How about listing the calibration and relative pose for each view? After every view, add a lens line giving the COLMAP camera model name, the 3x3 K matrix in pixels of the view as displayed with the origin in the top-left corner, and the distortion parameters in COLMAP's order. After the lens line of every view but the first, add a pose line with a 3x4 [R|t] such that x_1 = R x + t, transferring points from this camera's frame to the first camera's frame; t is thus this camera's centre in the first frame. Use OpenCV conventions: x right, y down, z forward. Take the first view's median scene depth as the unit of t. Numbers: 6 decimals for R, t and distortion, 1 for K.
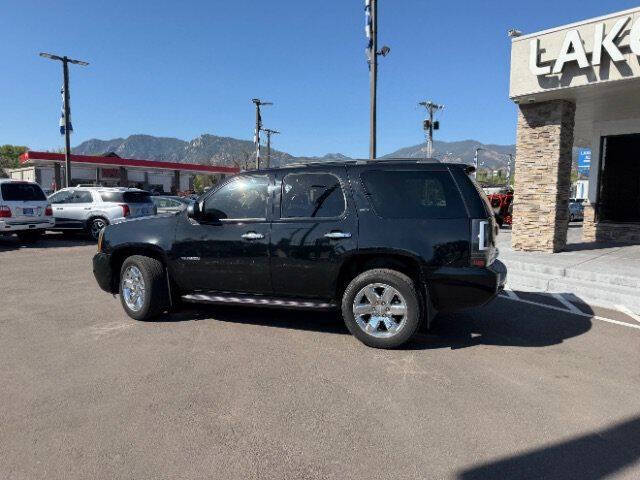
lens RADIAL K [[447.7, 0, 317.9], [0, 447.7, 242.6], [0, 0, 1]] dist [0.032601, -0.040490]
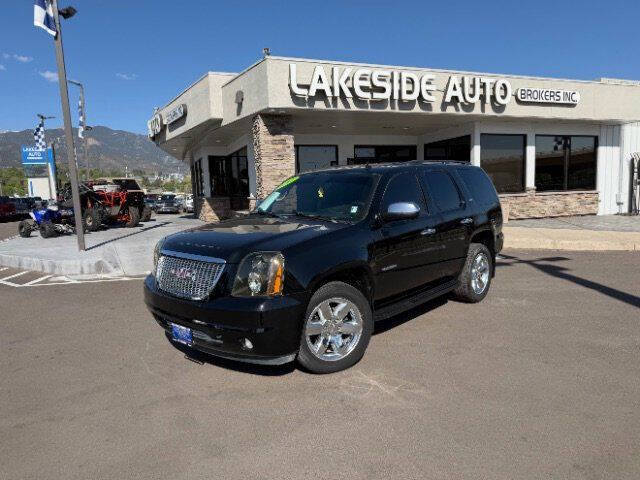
lens RADIAL K [[447.7, 0, 319.2], [0, 447.7, 248.6], [0, 0, 1]] dist [0.032601, -0.040490]
pose [[0.379596, -0.139716, 0.914542, -0.756969], [0.123678, 0.987321, 0.099500, -0.070428], [-0.916848, 0.075339, 0.392063, 0.534770]]
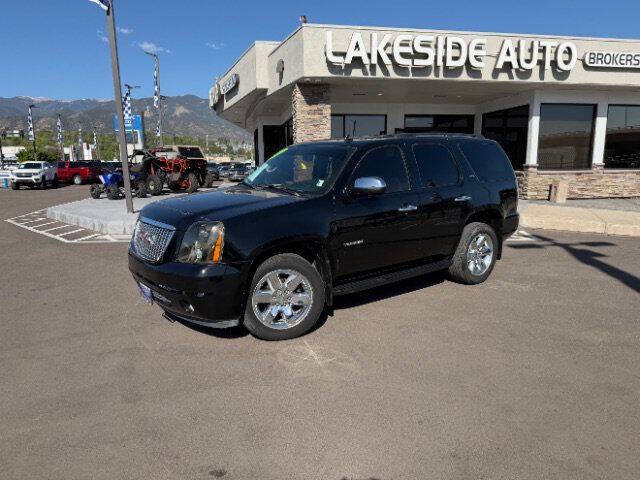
lens RADIAL K [[447.7, 0, 314.0], [0, 447.7, 246.7], [0, 0, 1]] dist [0.032601, -0.040490]
pose [[0.540256, -0.169081, 0.824339, -0.697990], [0.094886, 0.985599, 0.139970, -0.057298], [-0.836134, 0.002599, 0.548519, 0.406319]]
